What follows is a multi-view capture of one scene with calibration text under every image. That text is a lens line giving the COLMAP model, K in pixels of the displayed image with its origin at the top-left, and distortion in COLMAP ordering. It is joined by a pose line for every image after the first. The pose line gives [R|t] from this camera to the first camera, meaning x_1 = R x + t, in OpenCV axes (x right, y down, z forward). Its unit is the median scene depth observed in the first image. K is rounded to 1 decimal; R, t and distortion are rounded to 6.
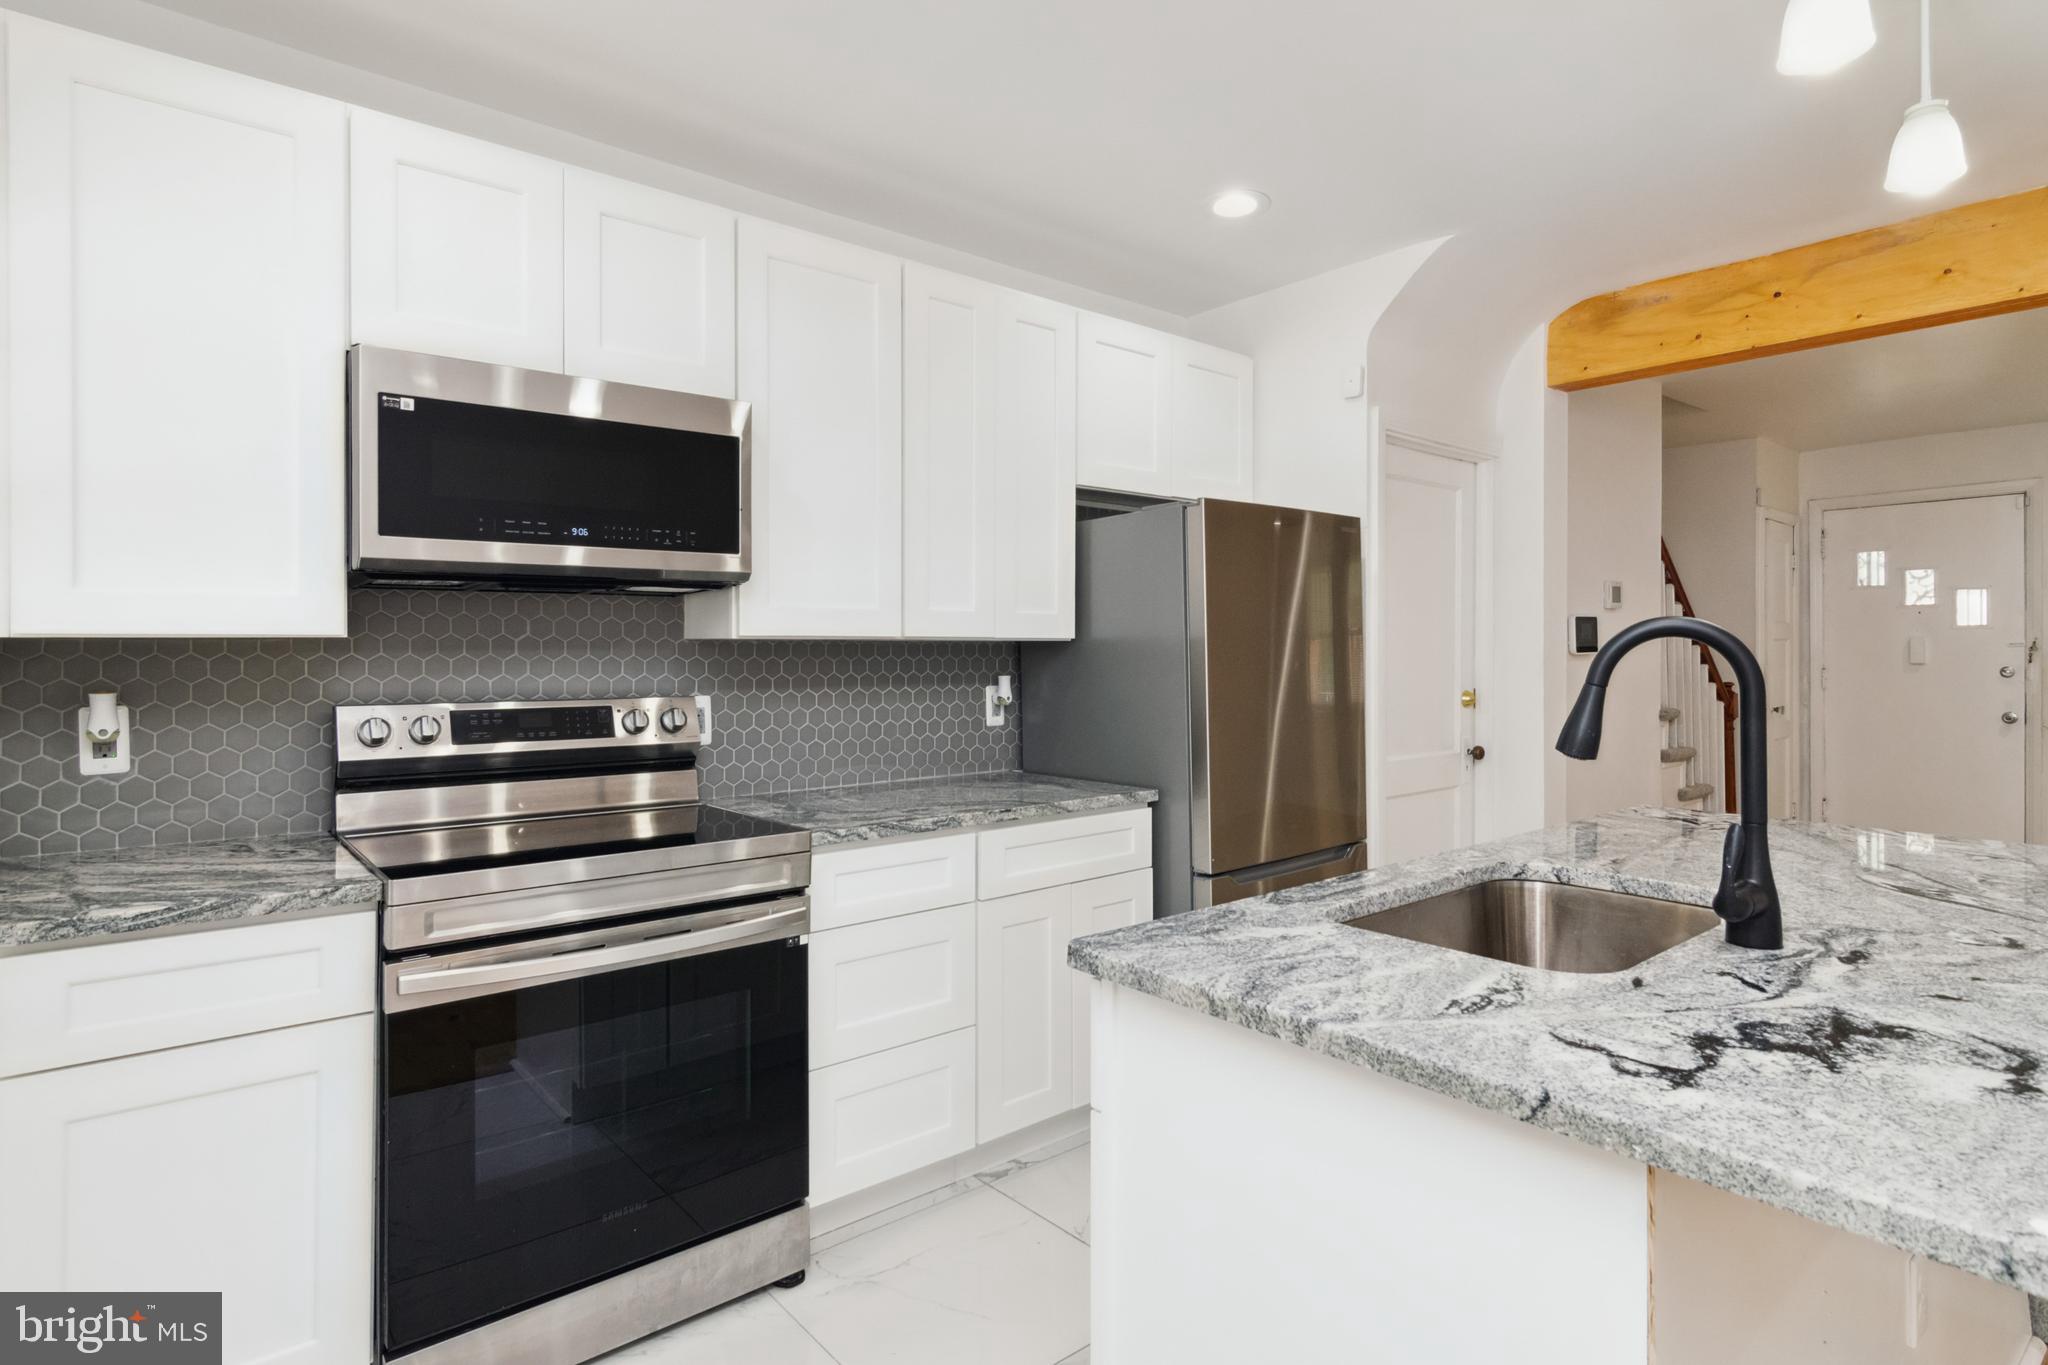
lens RADIAL K [[1056.8, 0, 1015.9], [0, 1056.8, 649.2], [0, 0, 1]] dist [-0.002435, -0.000146]
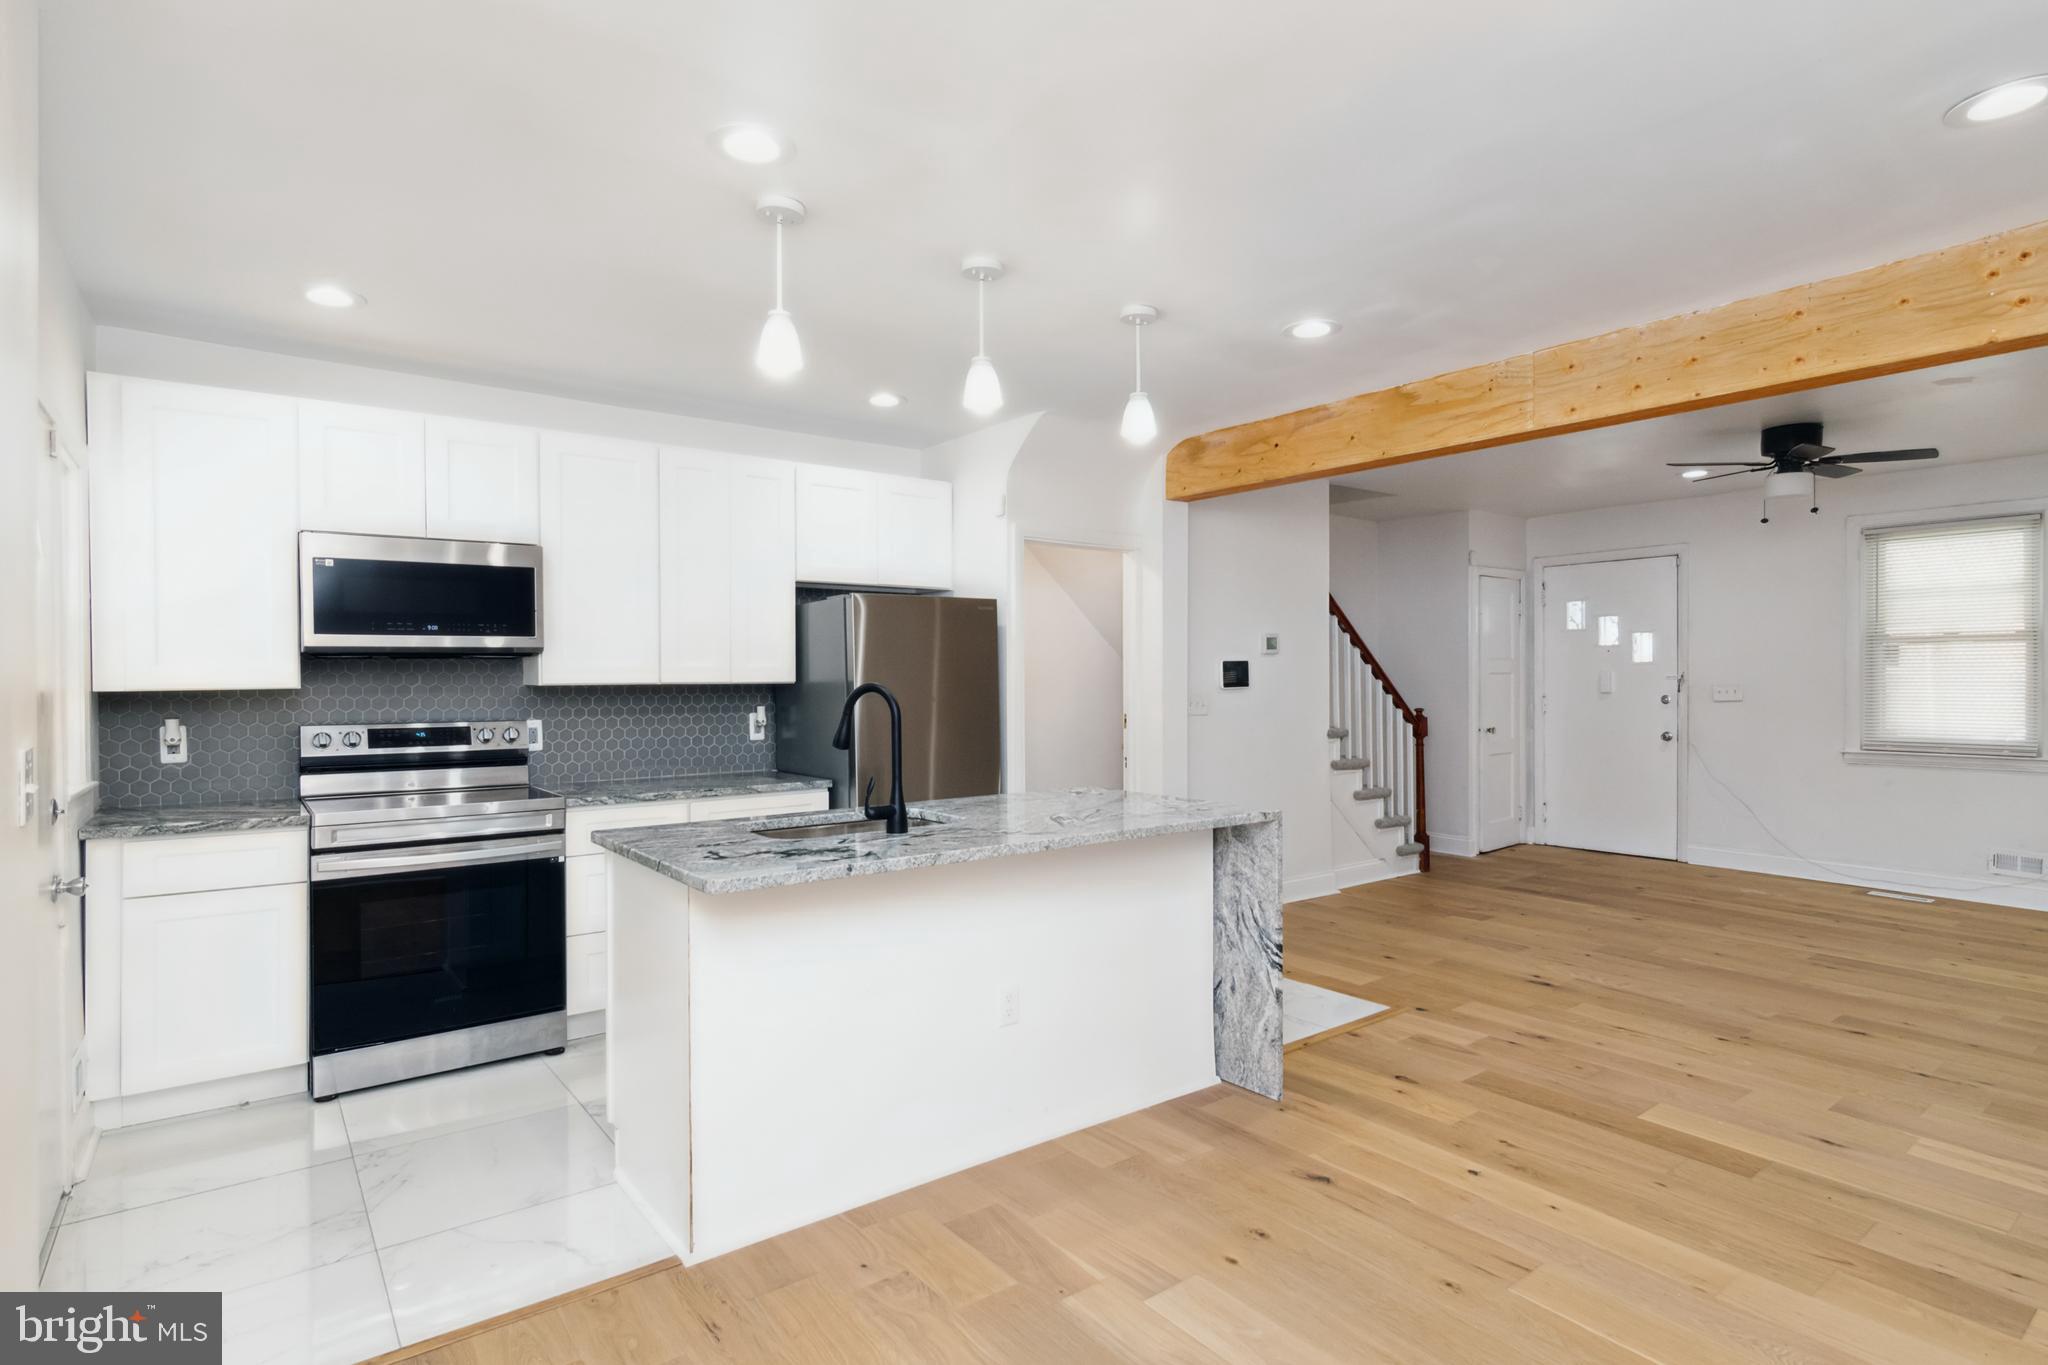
lens RADIAL K [[1043.6, 0, 1015.4], [0, 1043.6, 680.8], [0, 0, 1]] dist [-0.001872, 0.000214]
pose [[0.999222, -0.003260, -0.039310, 0.503309], [0.003473, 0.999980, 0.005359, -0.021793], [0.039292, -0.005492, 0.999213, -0.565313]]
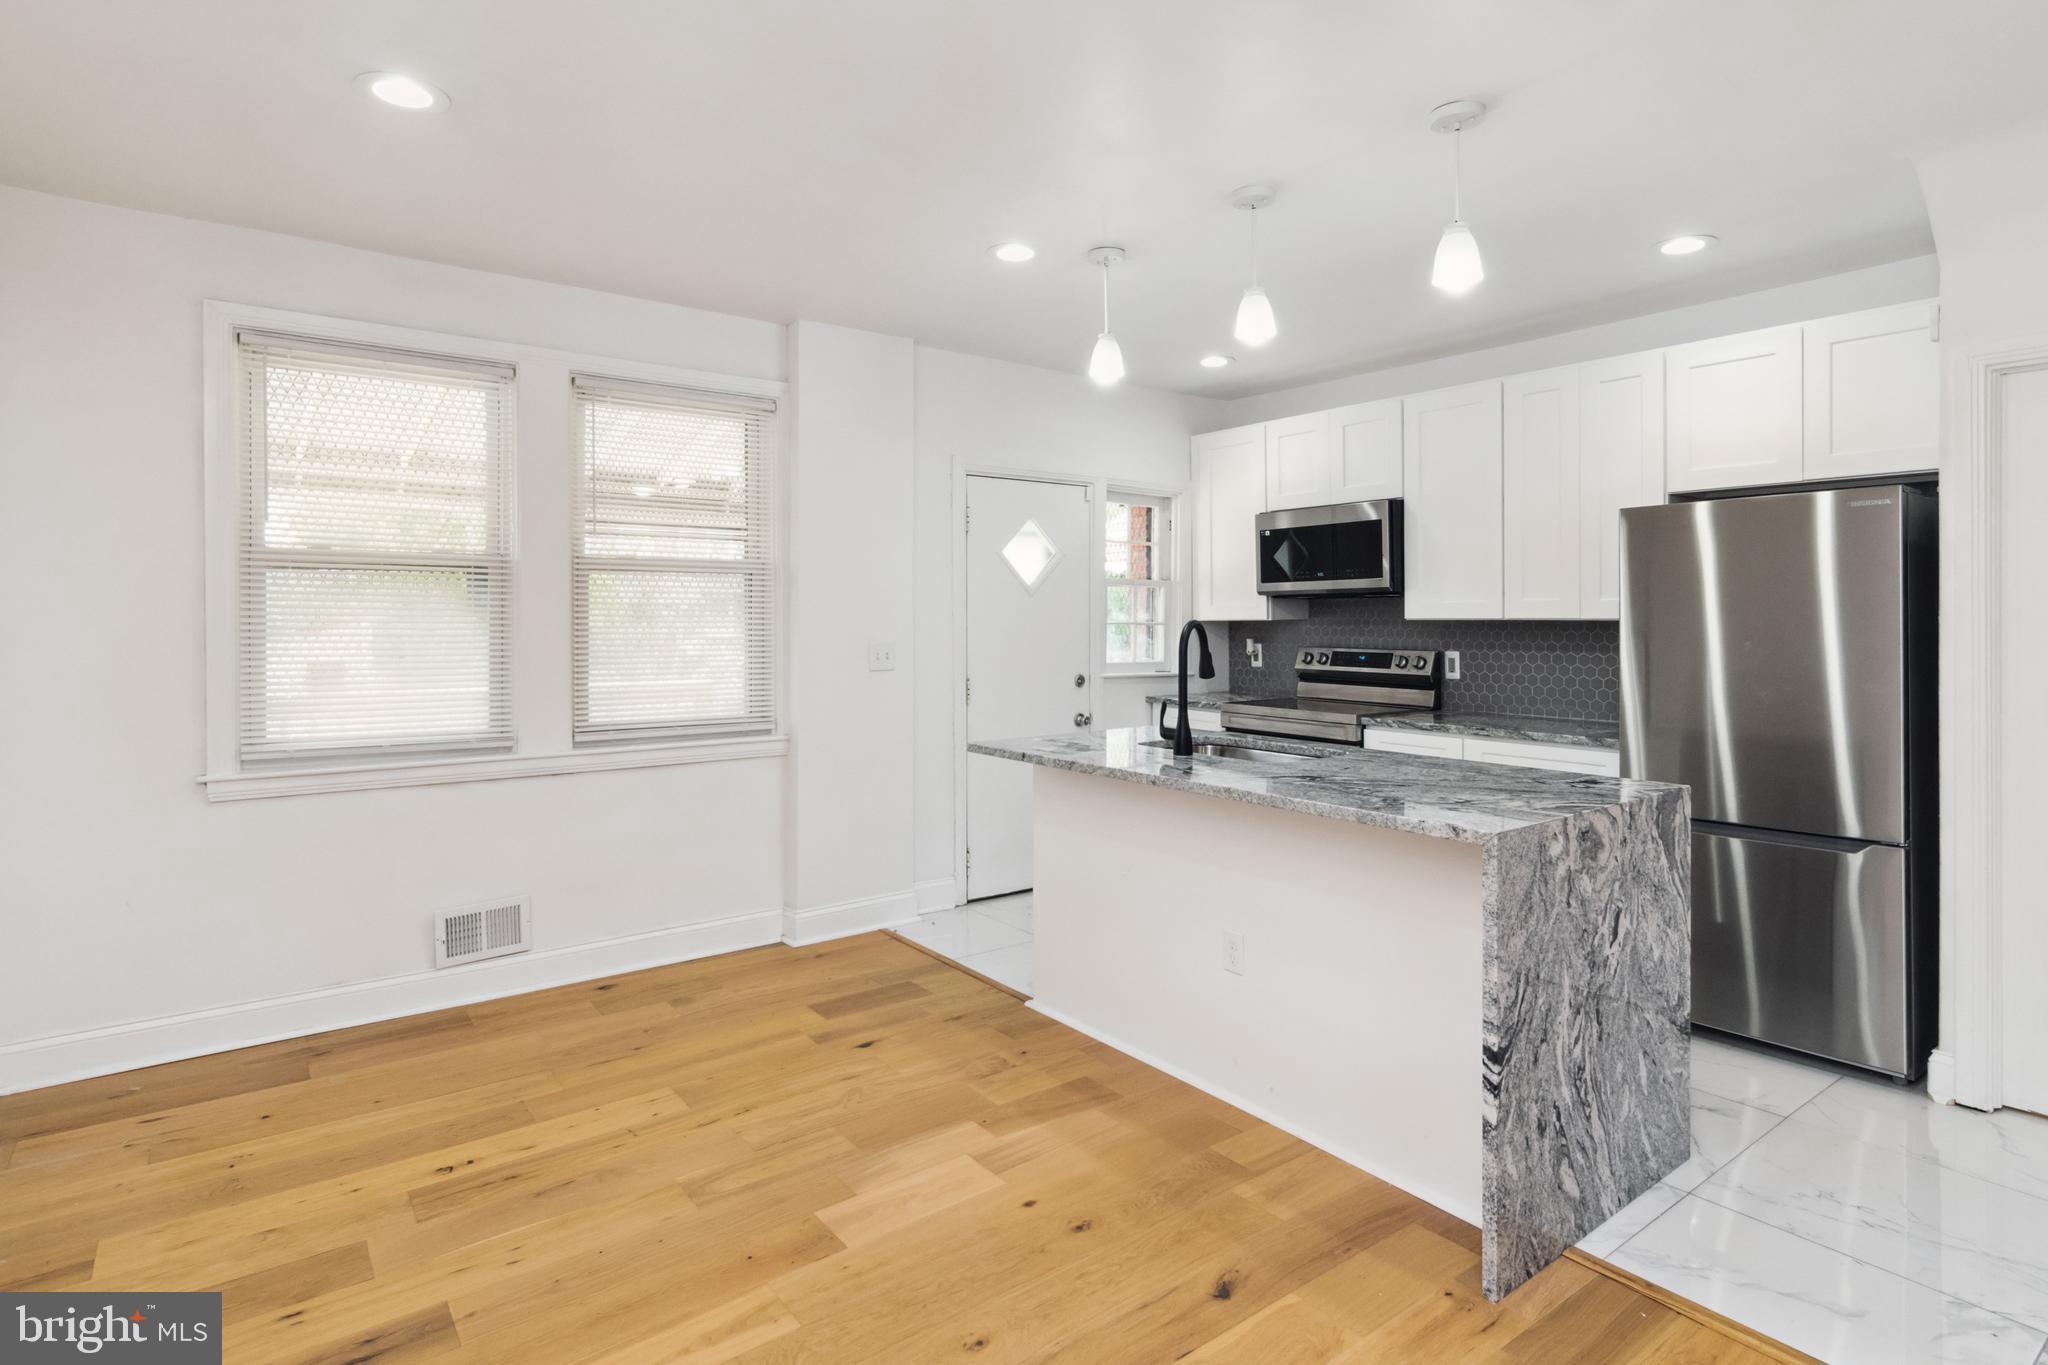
lens RADIAL K [[1064.7, 0, 1024.3], [0, 1064.7, 617.4], [0, 0, 1]] dist [-0.004448, -0.000134]
pose [[-0.043271, 0.003584, -0.999057, 1.548380], [0.003471, 0.999988, 0.003437, -0.021864], [0.999057, -0.003319, -0.043283, 0.363982]]
